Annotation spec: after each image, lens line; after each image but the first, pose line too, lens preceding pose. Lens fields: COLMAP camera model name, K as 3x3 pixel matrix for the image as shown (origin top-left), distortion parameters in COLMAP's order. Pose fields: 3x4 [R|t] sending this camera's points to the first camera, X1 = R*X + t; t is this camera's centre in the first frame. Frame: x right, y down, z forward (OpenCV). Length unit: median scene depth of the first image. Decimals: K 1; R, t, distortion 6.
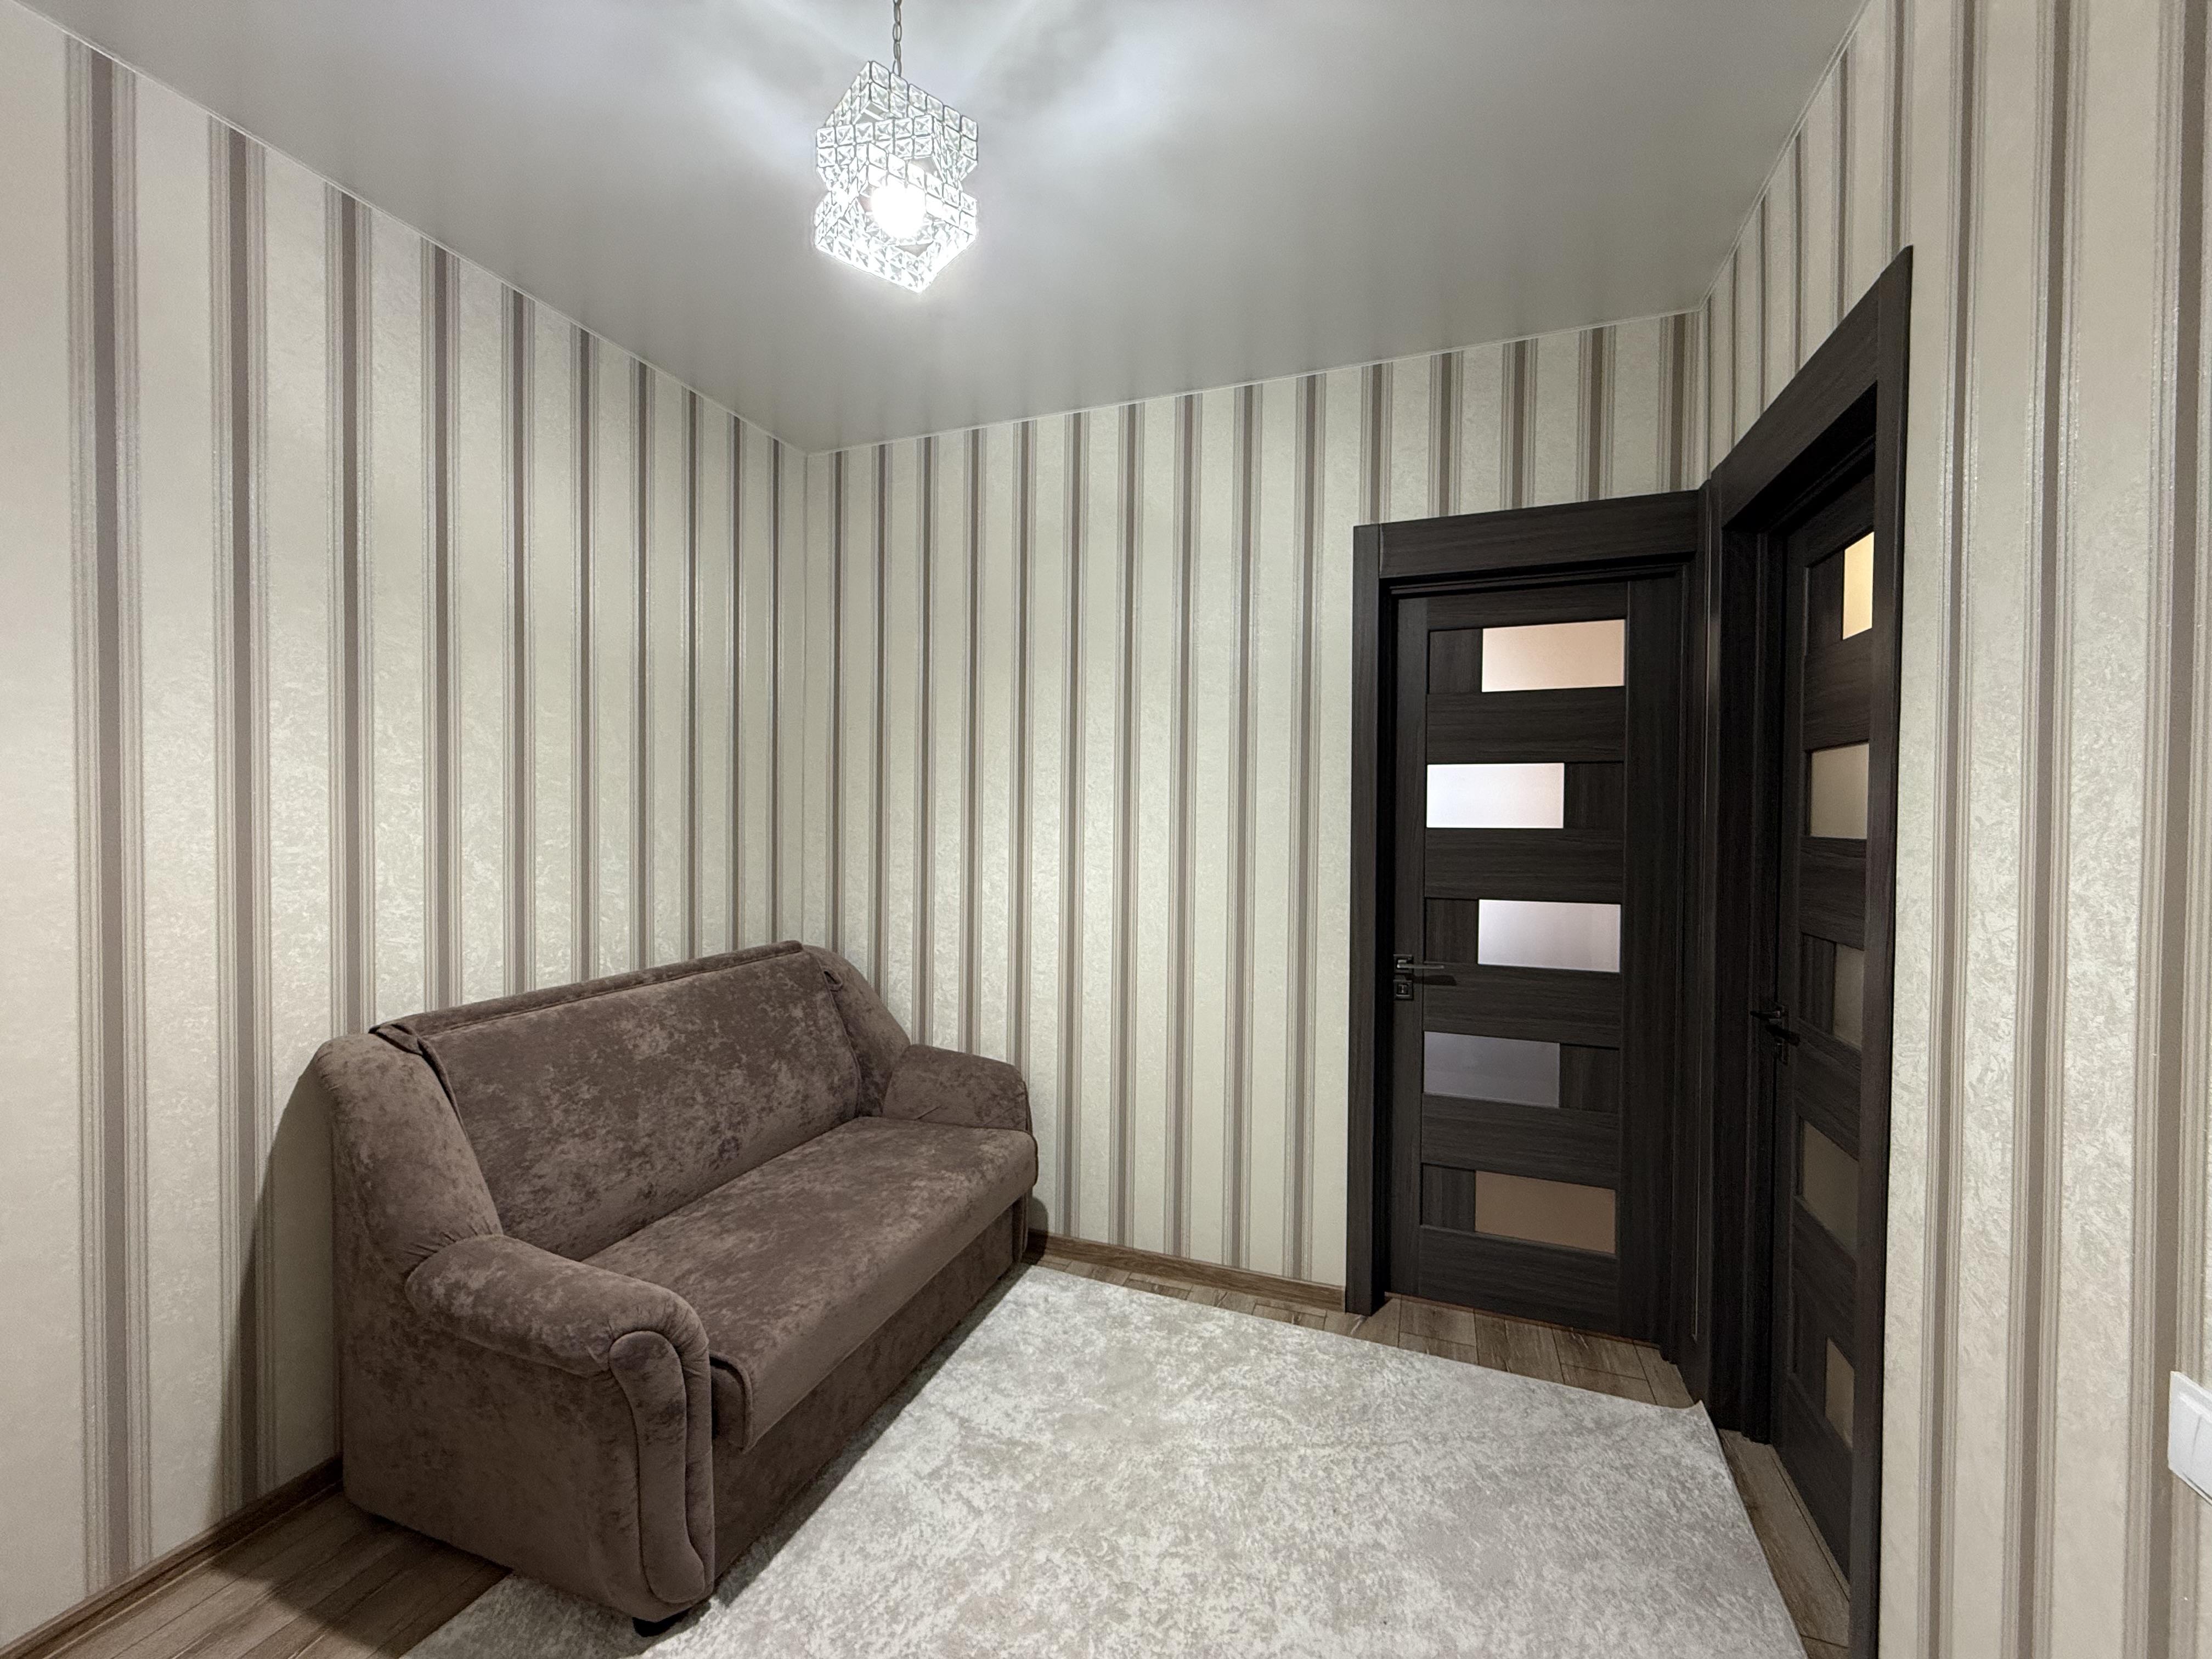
lens RADIAL K [[882.7, 0, 1101.7], [0, 882.7, 826.1], [0, 0, 1]] dist [-0.001652, -0.000256]
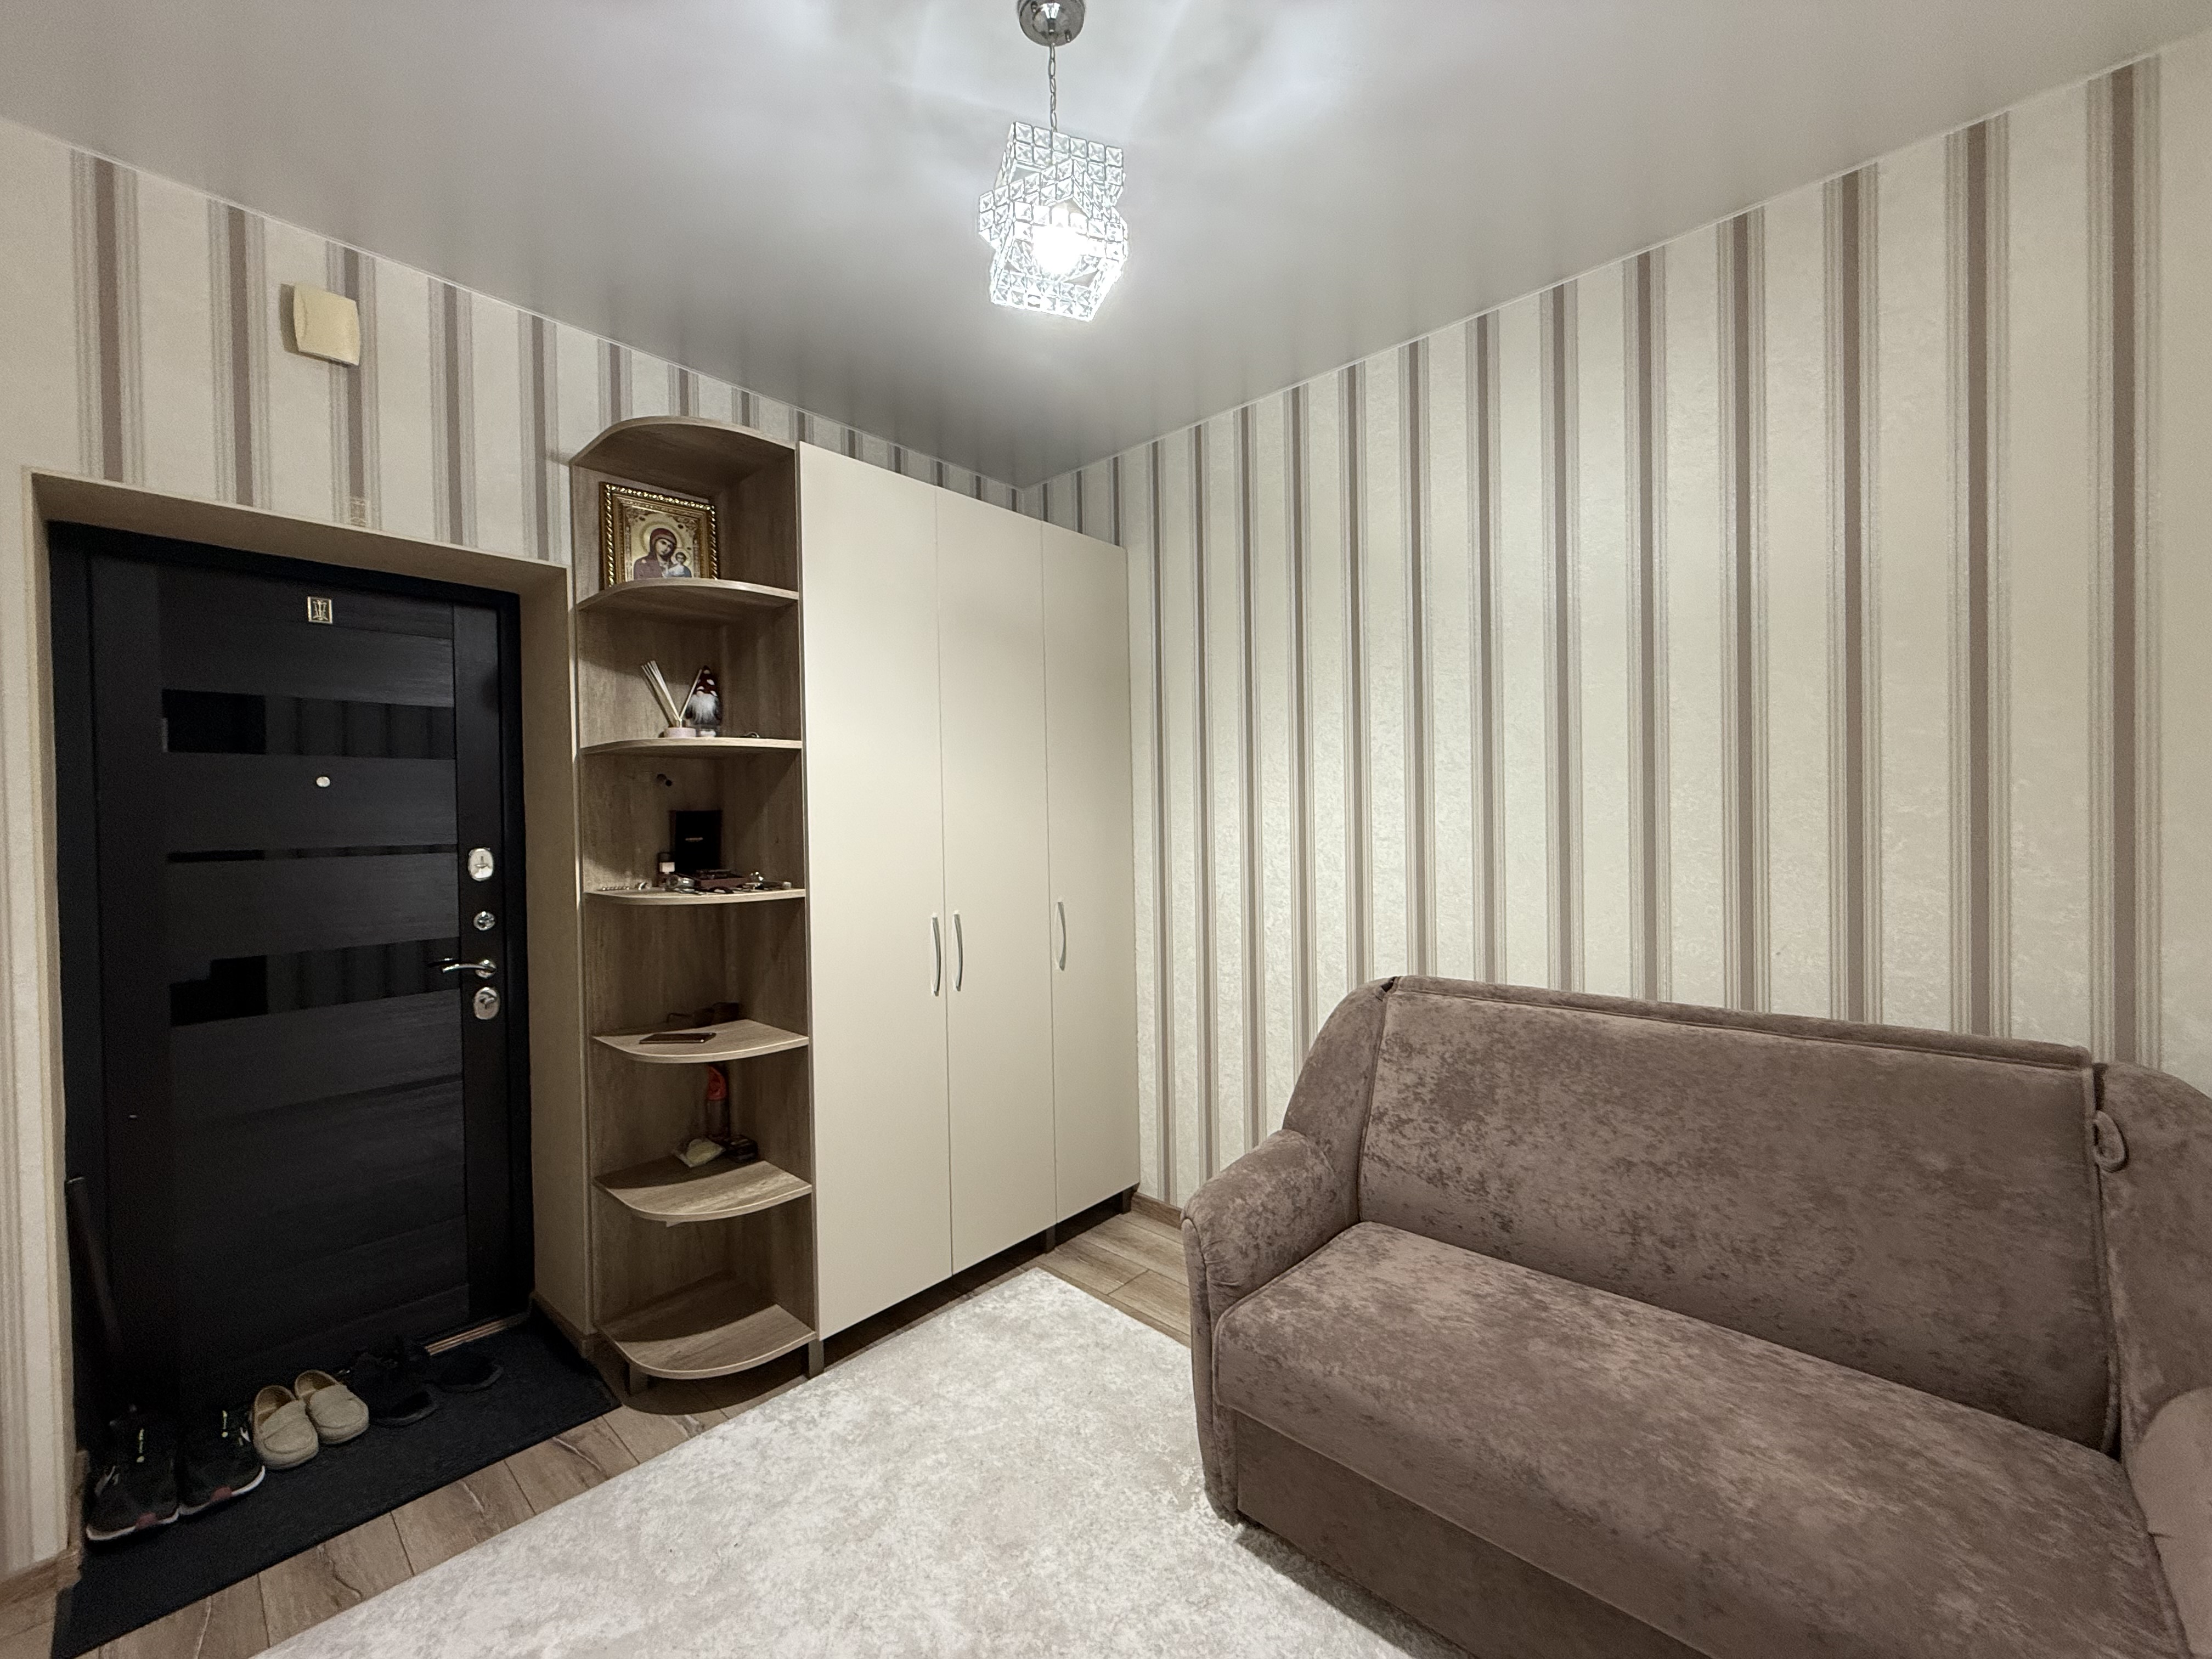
lens RADIAL K [[878.3, 0, 1101.2], [0, 878.3, 830.9], [0, 0, 1]] dist [-0.000366, 0.000411]
pose [[-0.369146, 0.011624, -0.929299, 0.432206], [-0.001533, 0.999913, 0.013116, -0.004278], [0.929370, 0.006266, -0.369096, 0.843614]]
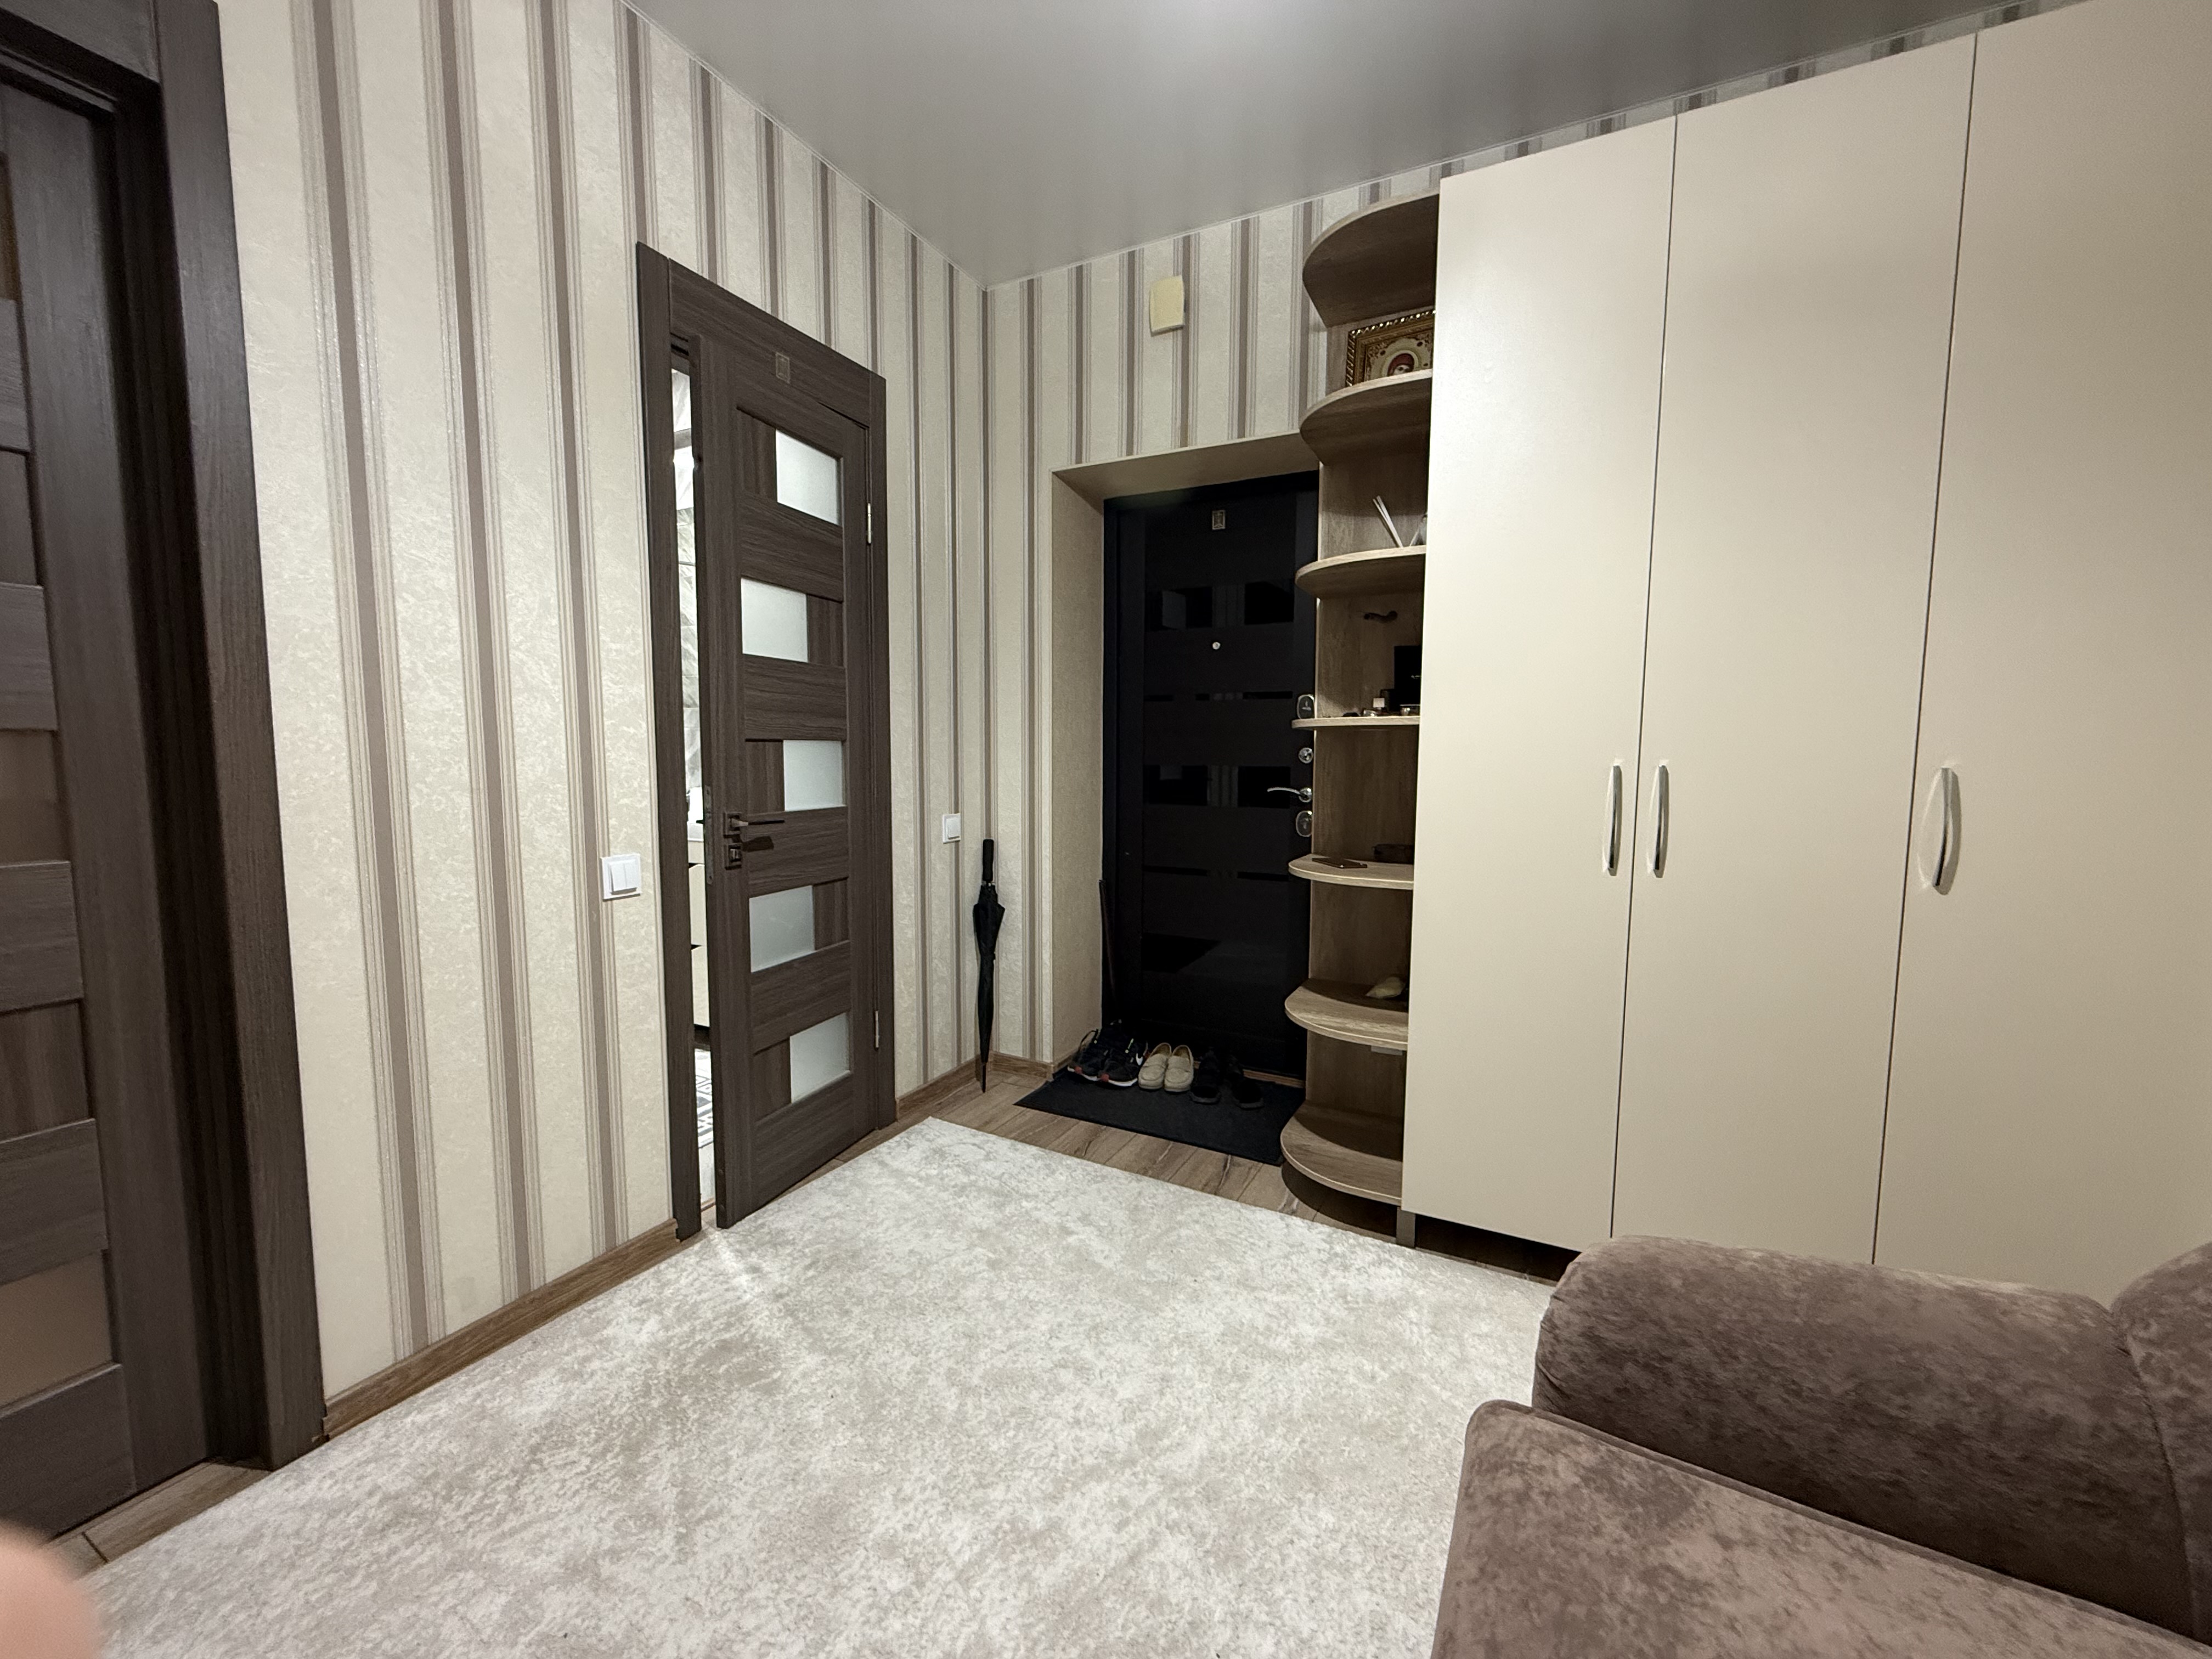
lens RADIAL K [[882.7, 0, 1101.7], [0, 882.7, 826.1], [0, 0, 1]] dist [-0.001652, -0.000256]
pose [[-0.993197, -0.022393, 0.114272, -0.133036], [-0.010635, 0.994678, 0.102477, 0.094649], [-0.115959, 0.100565, -0.988150, 1.081230]]
